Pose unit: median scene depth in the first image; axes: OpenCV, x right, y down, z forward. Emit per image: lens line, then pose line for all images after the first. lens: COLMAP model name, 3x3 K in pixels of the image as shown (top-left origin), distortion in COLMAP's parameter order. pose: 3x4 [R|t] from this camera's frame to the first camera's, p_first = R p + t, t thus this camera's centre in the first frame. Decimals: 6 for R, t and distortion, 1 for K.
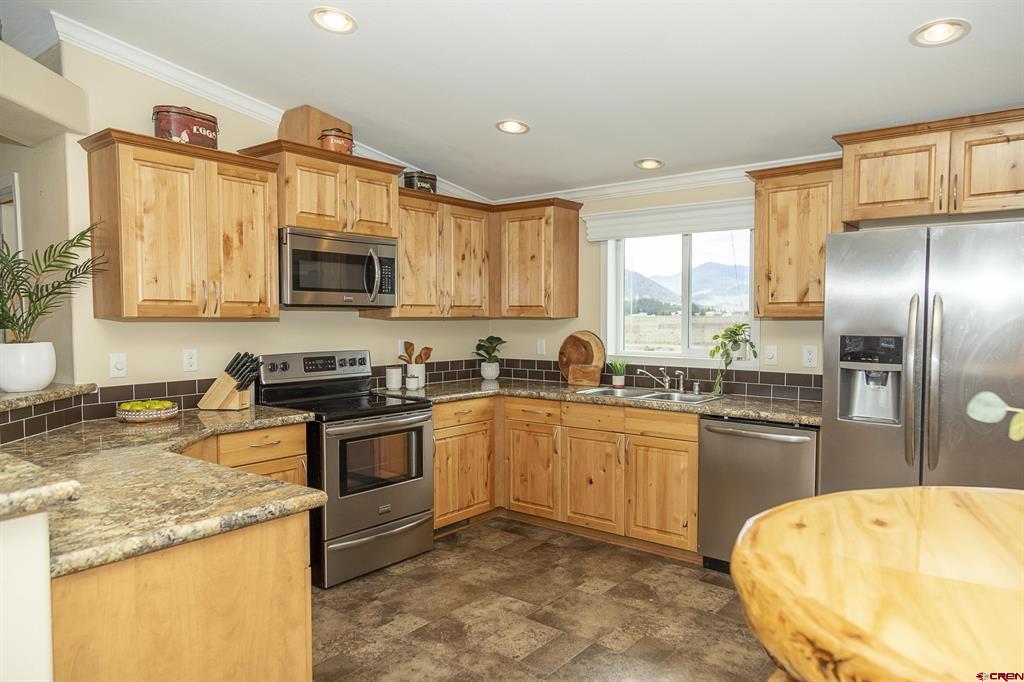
lens RADIAL K [[671.2, 0, 518.2], [0, 671.2, 345.2], [0, 0, 1]] dist [0.010306, 0.002209]
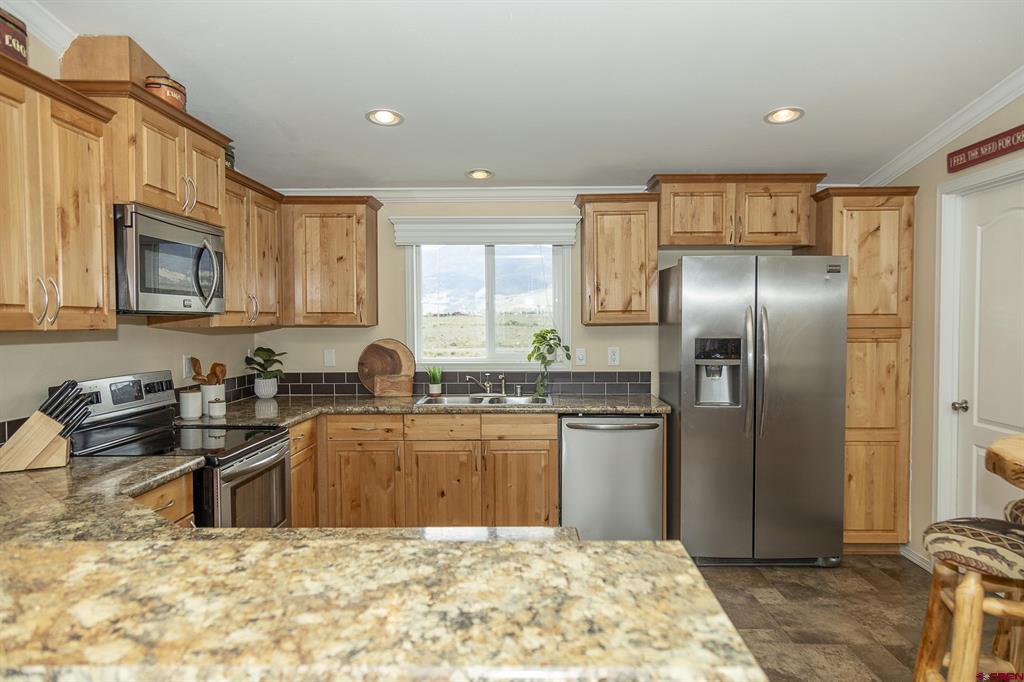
lens RADIAL K [[681.6, 0, 520.2], [0, 681.6, 345.3], [0, 0, 1]] dist [0.002810, 0.002227]
pose [[0.792760, -0.026969, 0.608937, -0.394894], [0.031054, 0.999510, 0.003839, -0.011982], [-0.608743, 0.015866, 0.793209, 0.146528]]
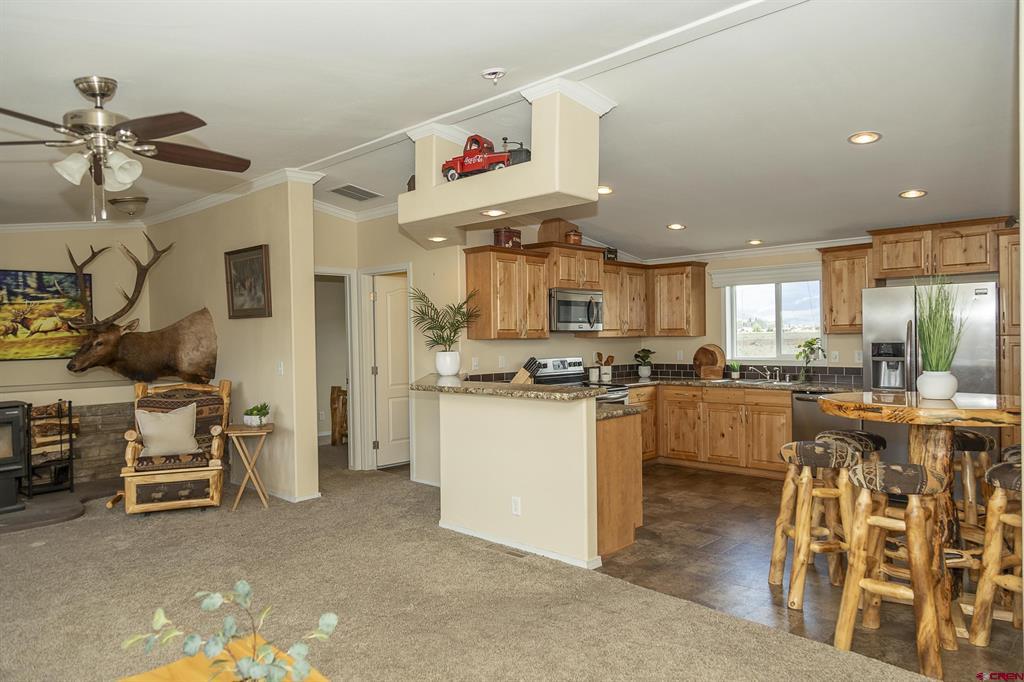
lens RADIAL K [[668.0, 0, 520.4], [0, 668.0, 341.2], [0, 0, 1]] dist [0.005959, 0.002826]
pose [[0.995928, -0.014081, -0.089048, -0.236075], [0.010816, 0.999256, -0.037033, 0.028277], [0.089503, 0.035919, 0.995339, -0.678408]]
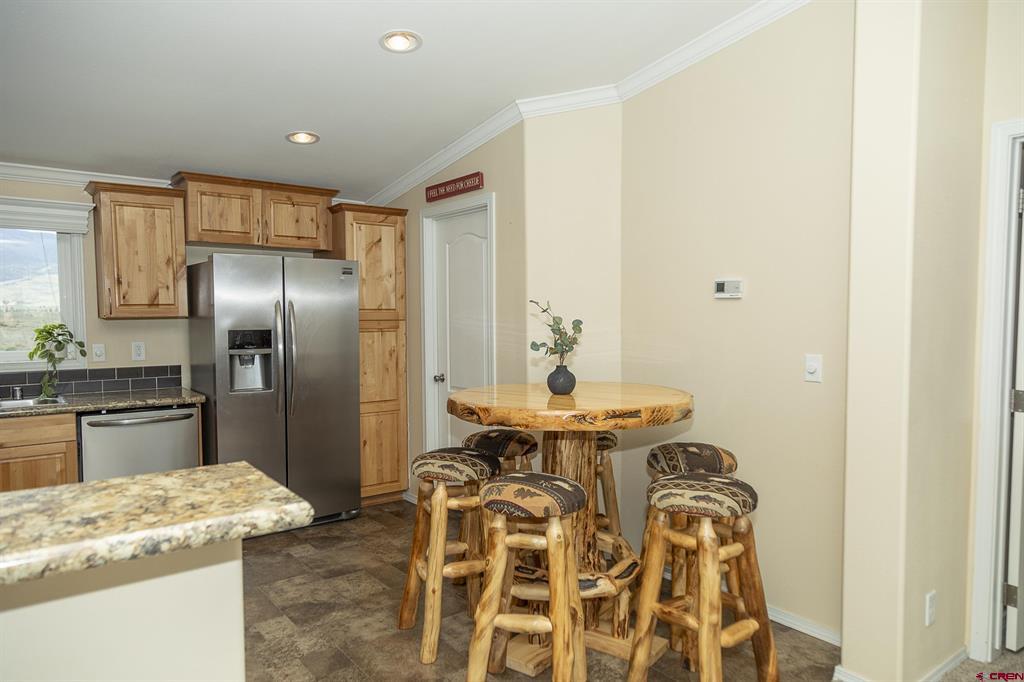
lens RADIAL K [[671.2, 0, 518.2], [0, 671.2, 345.2], [0, 0, 1]] dist [0.010306, 0.002209]
pose [[0.238426, -0.044259, 0.970152, -0.495371], [0.048032, 0.998276, 0.033738, -0.001770], [-0.969972, 0.038555, 0.240141, 0.089959]]
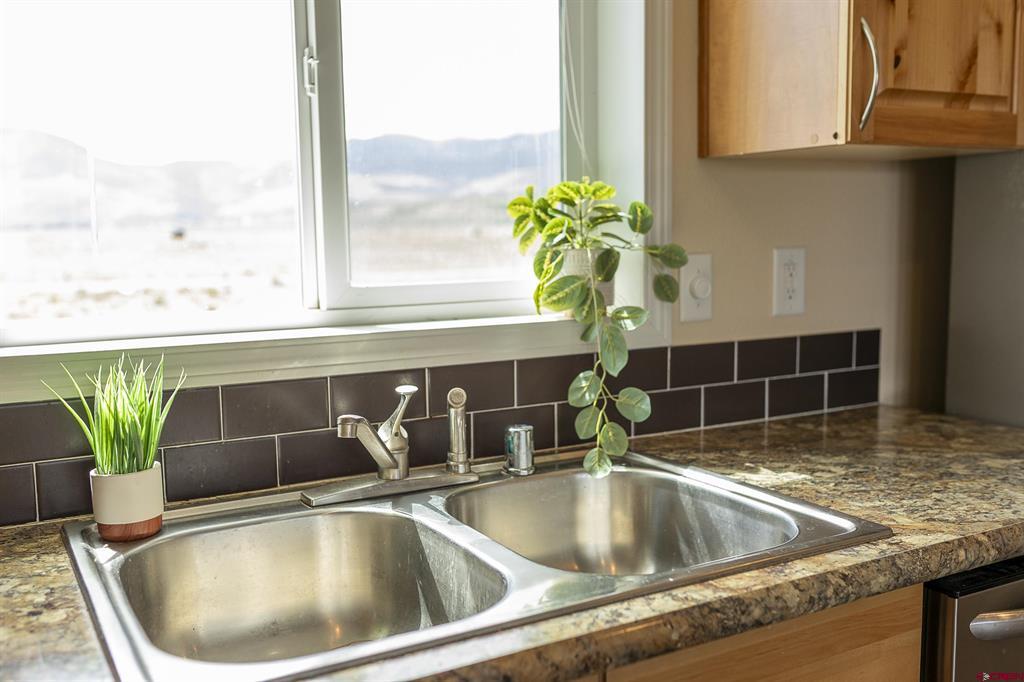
lens RADIAL K [[983.5, 0, 512.0], [0, 983.5, 341.0], [0, 0, 1]] dist [-0.002429, -0.001718]
pose [[0.387071, -0.108812, 0.915607, -0.052391], [0.051486, 0.994014, 0.096364, -0.007545], [-0.920611, 0.009841, 0.390356, 0.884910]]
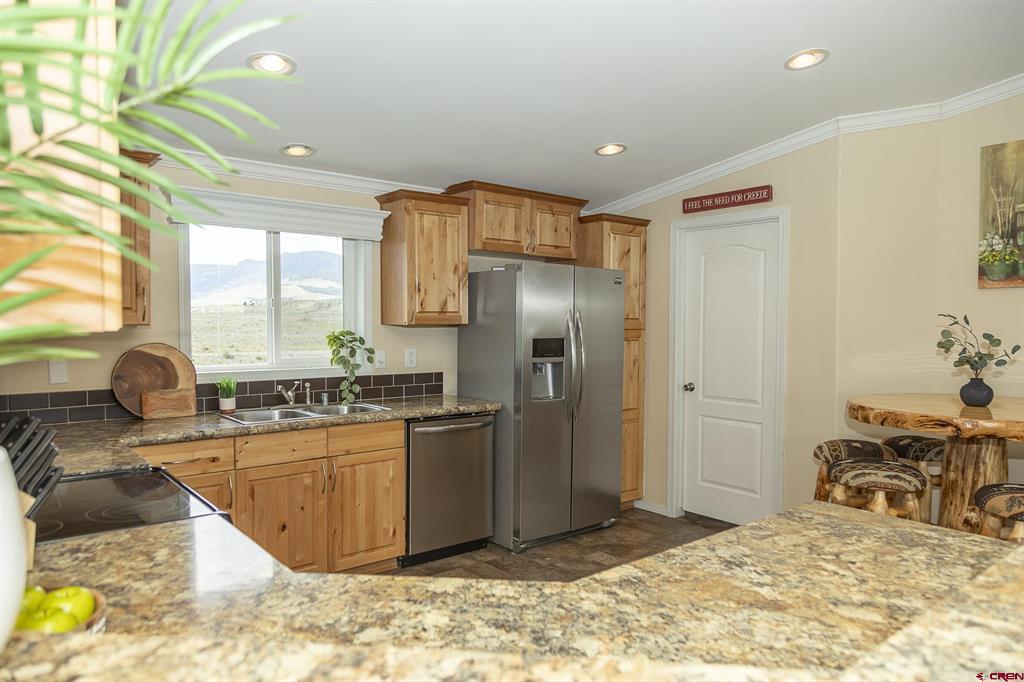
lens RADIAL K [[671.2, 0, 518.2], [0, 671.2, 345.2], [0, 0, 1]] dist [0.010306, 0.002209]
pose [[0.214443, -0.033129, 0.976174, -0.612676], [0.037272, 0.998974, 0.025715, -0.026956], [-0.976025, 0.030870, 0.215458, 0.539170]]
